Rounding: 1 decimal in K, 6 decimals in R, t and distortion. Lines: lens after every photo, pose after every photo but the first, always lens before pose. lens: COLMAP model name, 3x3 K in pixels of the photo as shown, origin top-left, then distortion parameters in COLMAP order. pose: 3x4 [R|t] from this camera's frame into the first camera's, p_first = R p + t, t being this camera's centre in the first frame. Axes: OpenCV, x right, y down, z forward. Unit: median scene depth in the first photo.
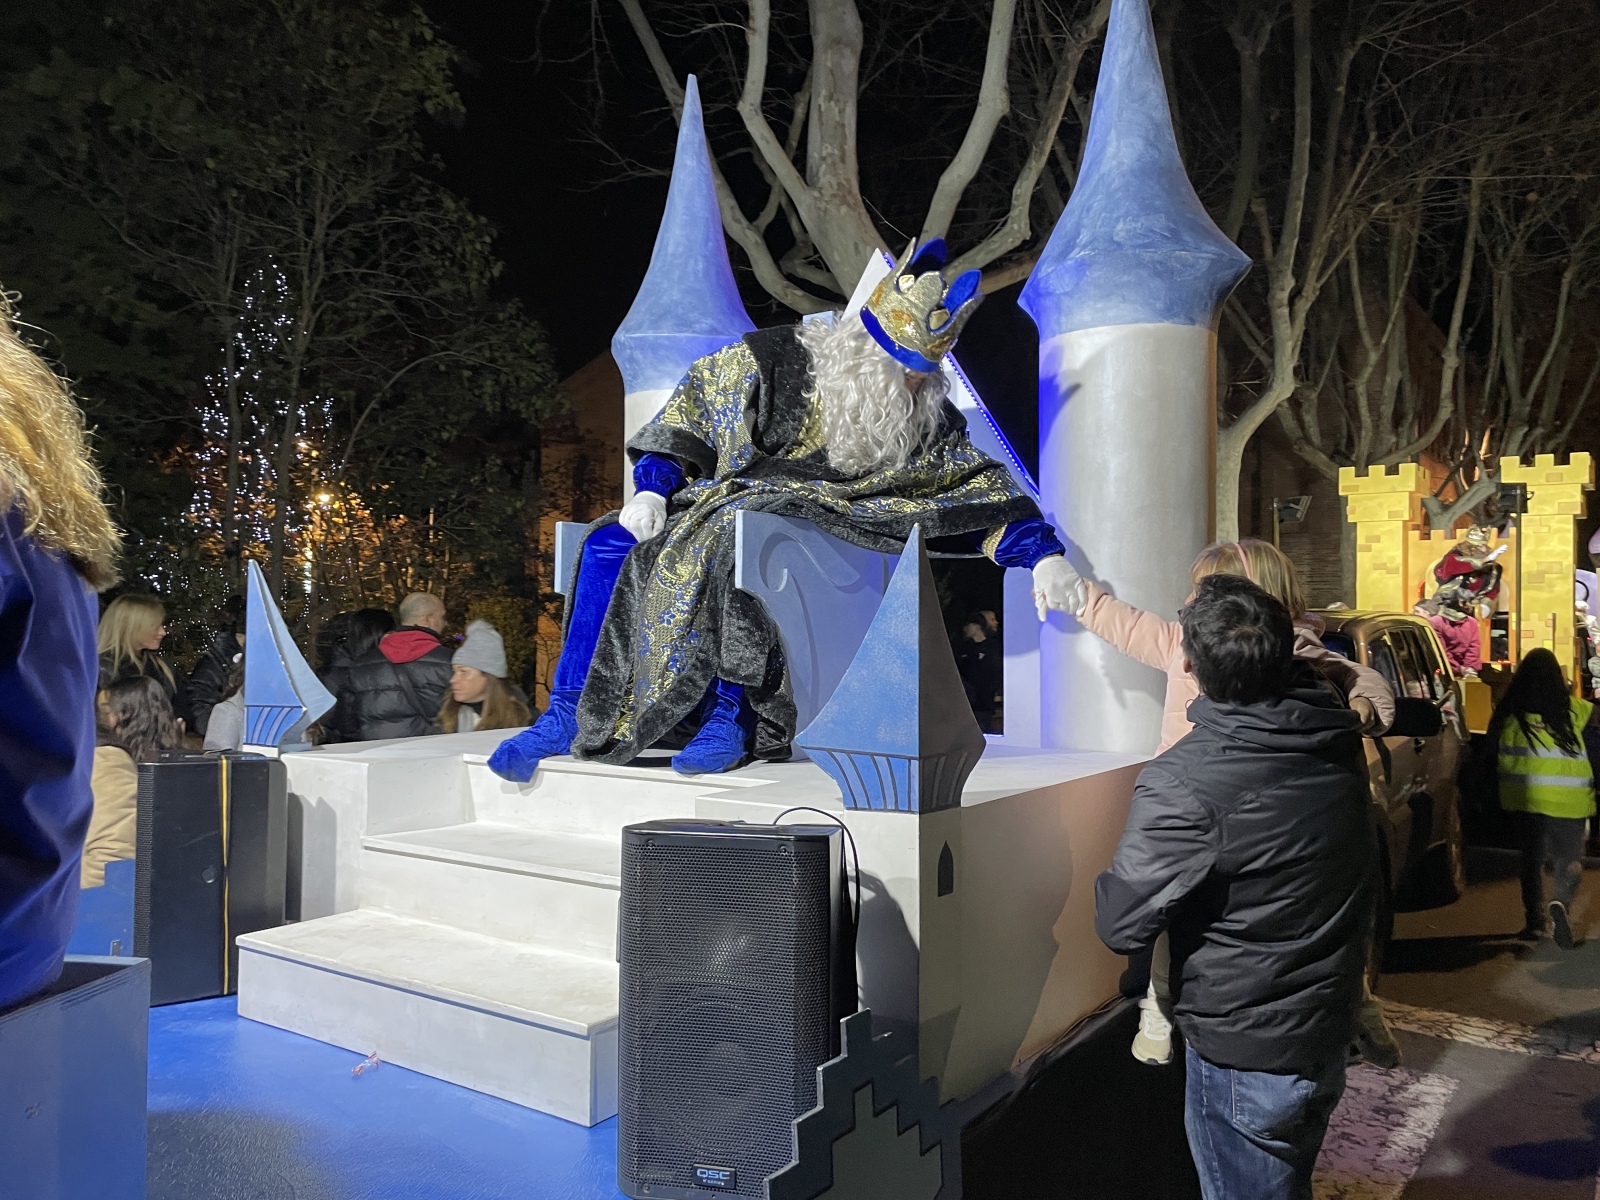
lens RADIAL K [[1222.2, 0, 839.8], [0, 1222.2, 597.7], [0, 0, 1]] dist [0.101613, -0.147315]
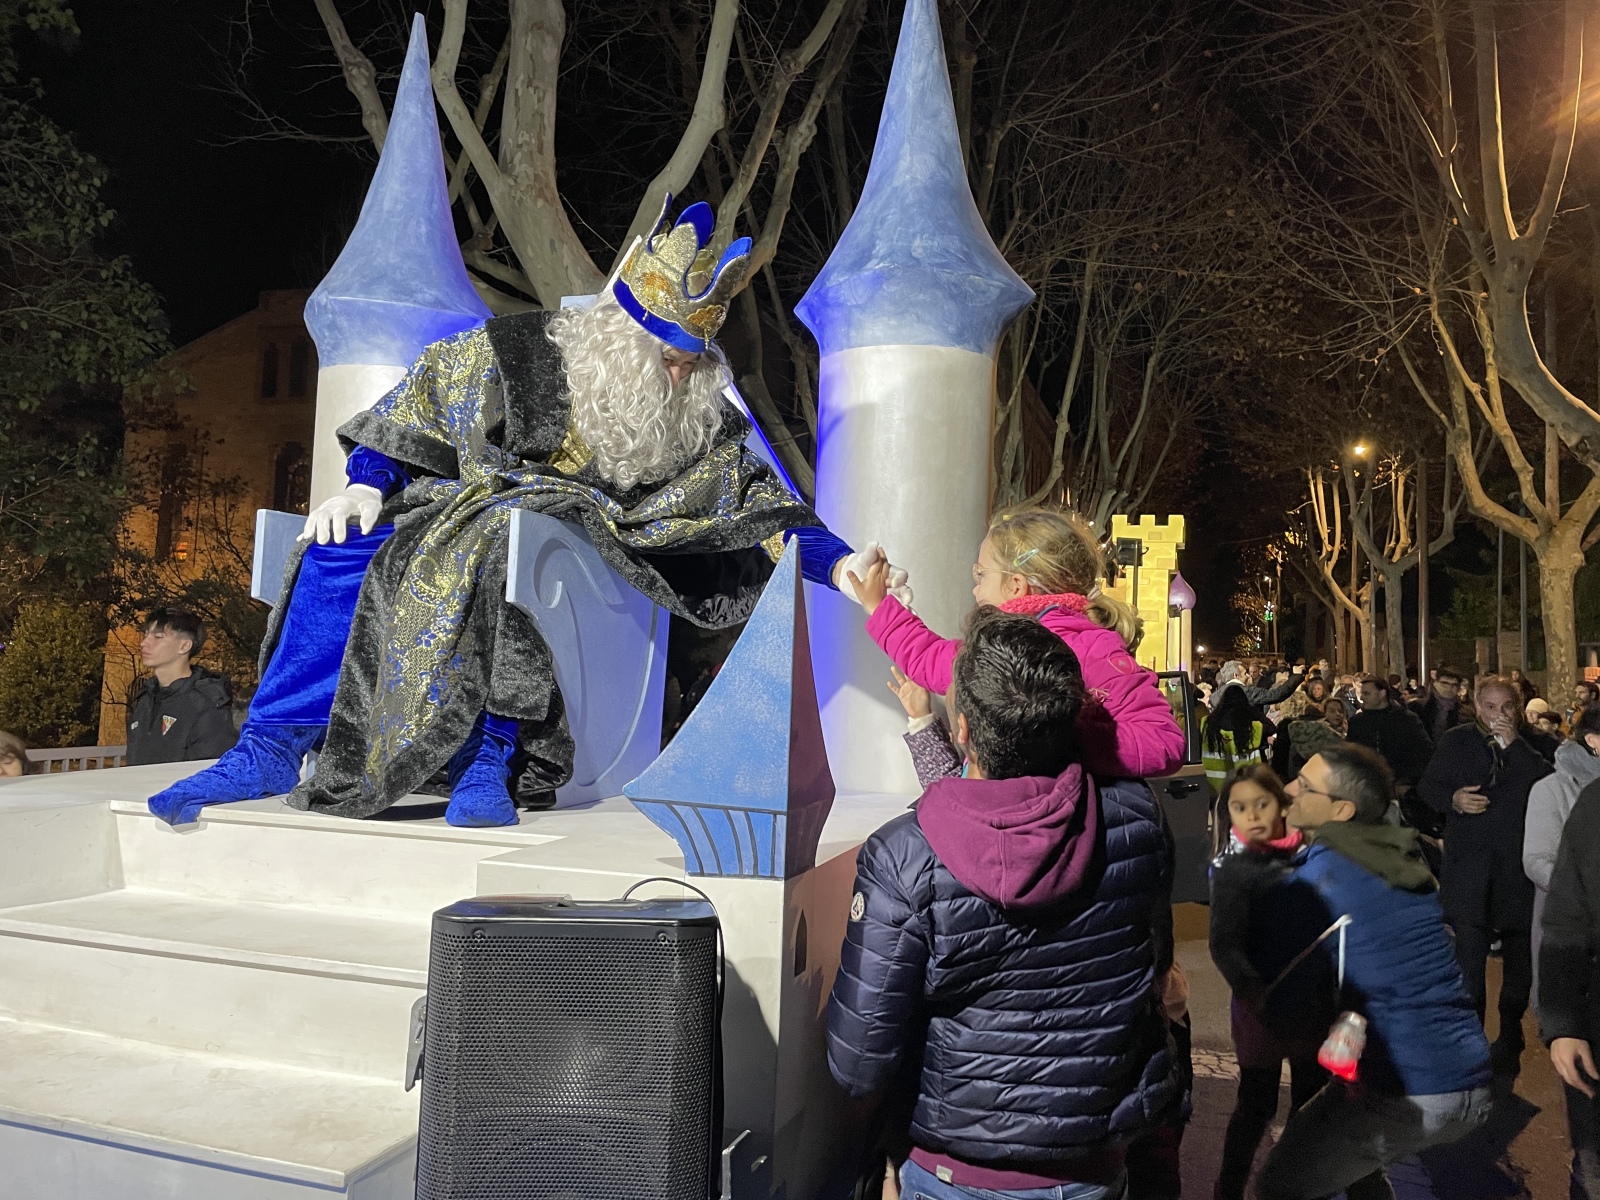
lens RADIAL K [[1194.1, 0, 806.1], [0, 1194.1, 592.2], [0, 0, 1]] dist [0.088938, -0.110068]
pose [[0.955079, 0.046234, 0.292722, -0.095392], [-0.038488, 0.998741, -0.032170, 0.003009], [-0.293840, 0.019458, 0.955656, 0.115054]]
